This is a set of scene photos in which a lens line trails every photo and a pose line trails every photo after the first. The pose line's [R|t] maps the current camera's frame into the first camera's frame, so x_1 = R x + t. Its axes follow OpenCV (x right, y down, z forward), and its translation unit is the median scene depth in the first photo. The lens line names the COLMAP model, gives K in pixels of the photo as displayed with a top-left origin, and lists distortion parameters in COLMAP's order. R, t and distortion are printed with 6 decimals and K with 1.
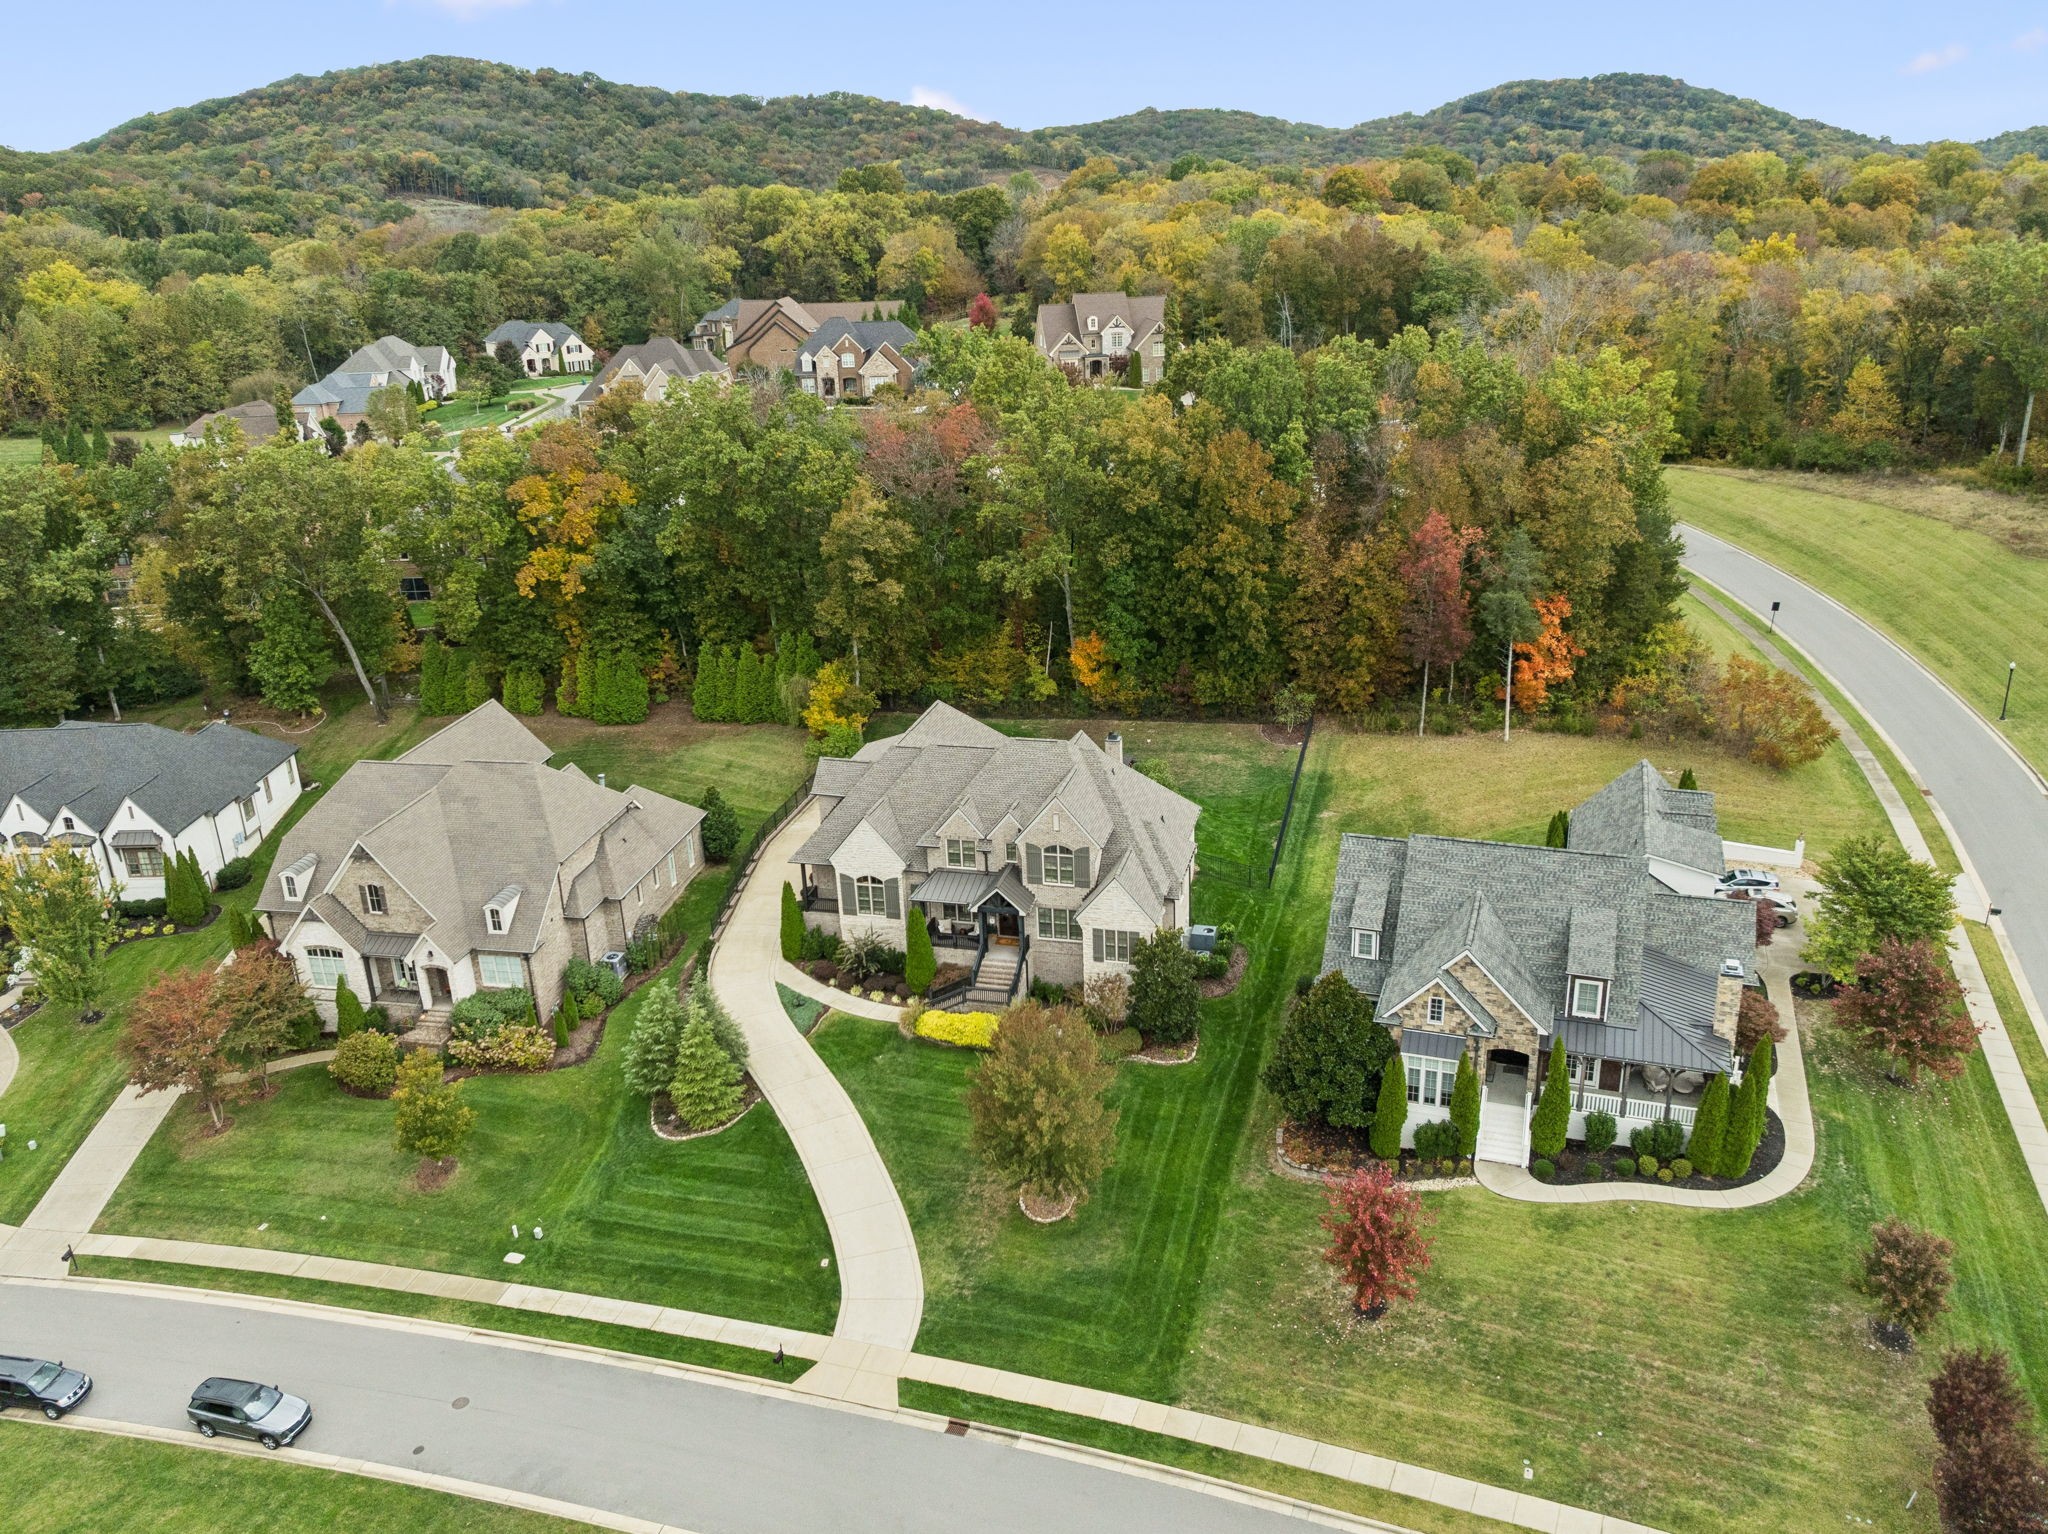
lens RADIAL K [[1442.6, 0, 1023.2], [0, 1442.6, 763.3], [0, 0, 1]] dist [-0.031067, -0.000145]
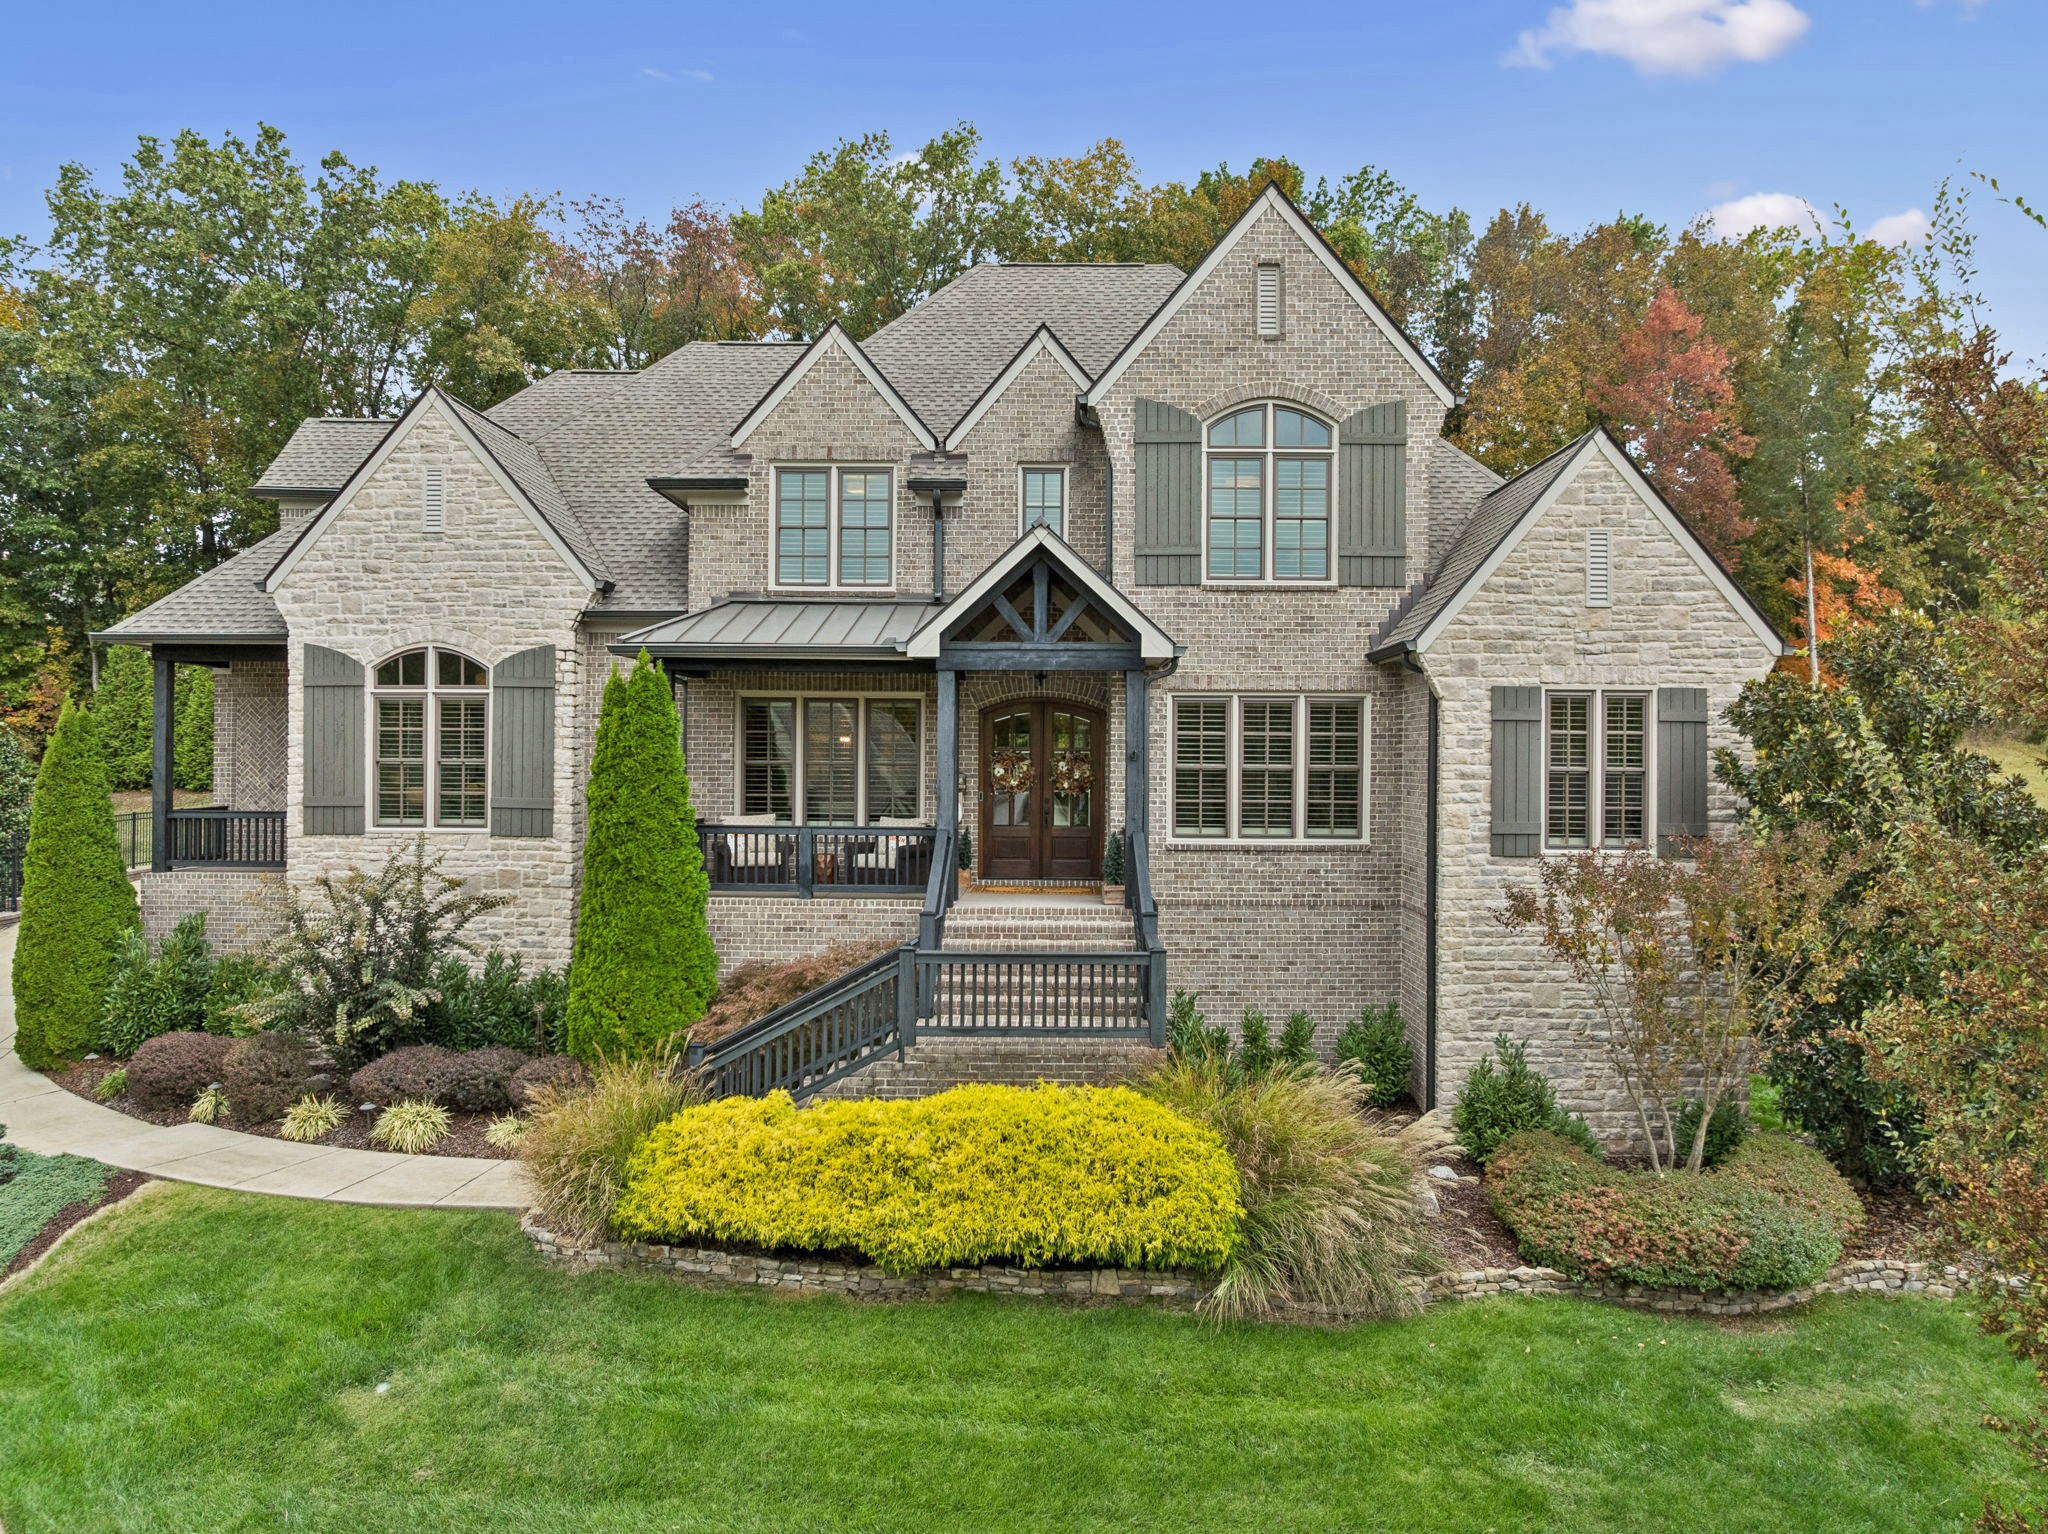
lens RADIAL K [[1442.6, 0, 1023.2], [0, 1442.6, 763.3], [0, 0, 1]] dist [-0.031067, -0.000145]
pose [[0.971782, 0.042758, 0.231974, -0.067742], [0.038286, 0.941801, -0.333984, 0.187381], [-0.232753, 0.333441, 0.913588, 0.791513]]
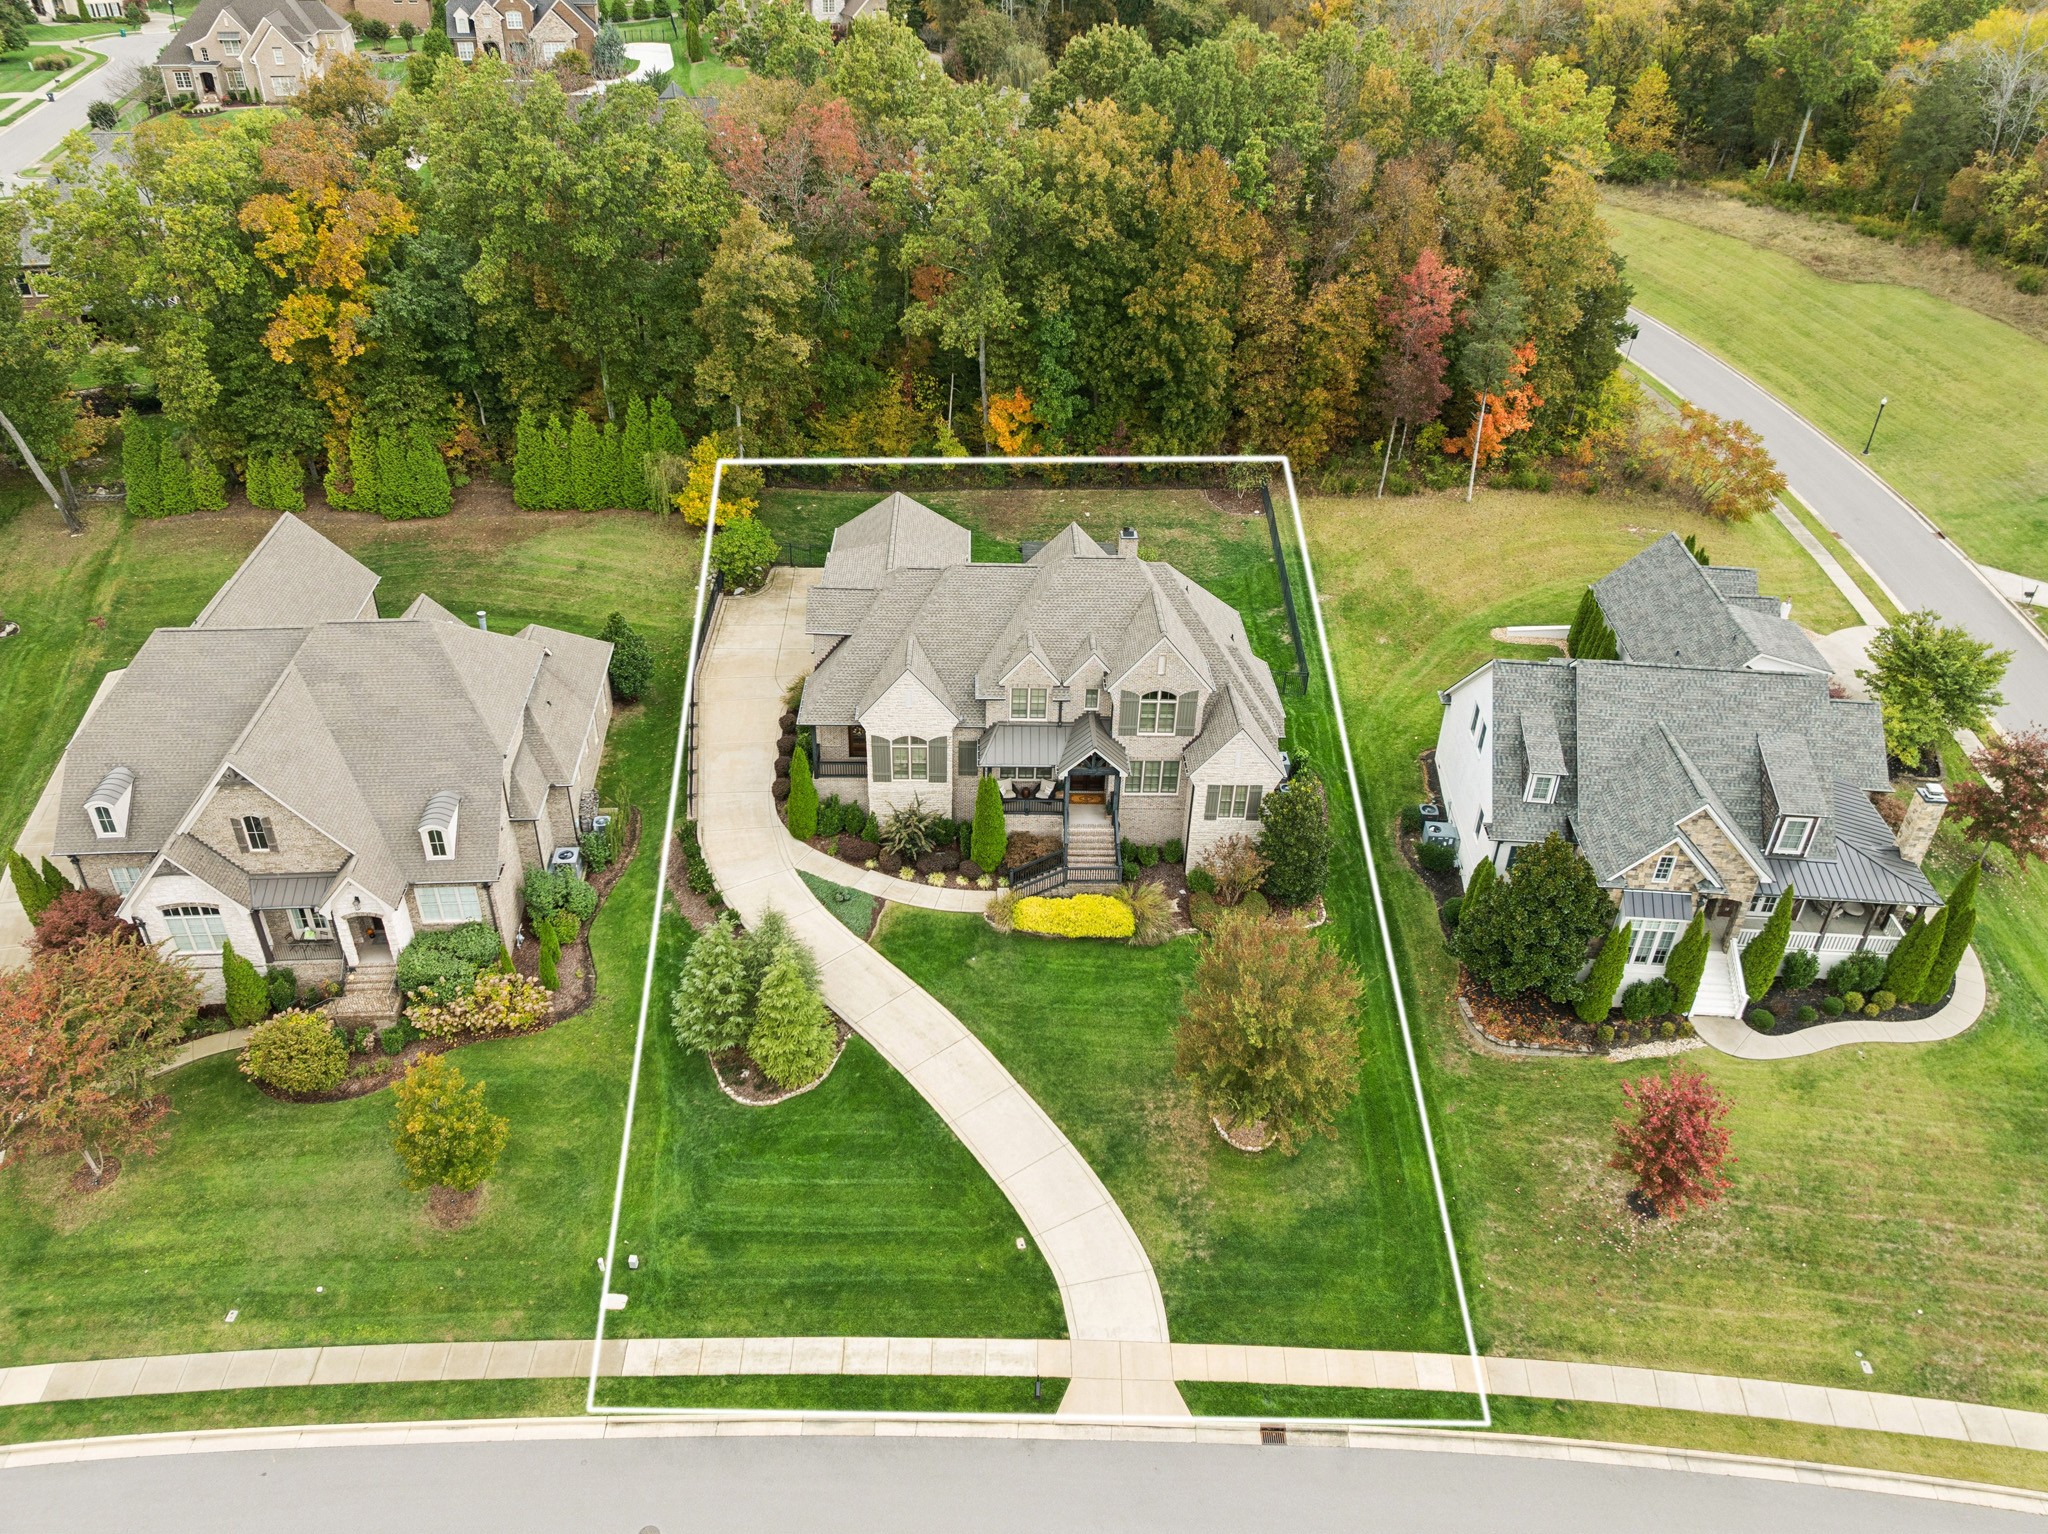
lens RADIAL K [[1399.4, 0, 1023.9], [0, 1399.4, 744.8], [0, 0, 1]] dist [-0.044568, 0.019200]
pose [[0.961230, -0.095154, 0.258811, -0.259742], [0.038856, 0.975950, 0.214504, -0.087613], [-0.272997, -0.196131, 0.941809, 0.242762]]
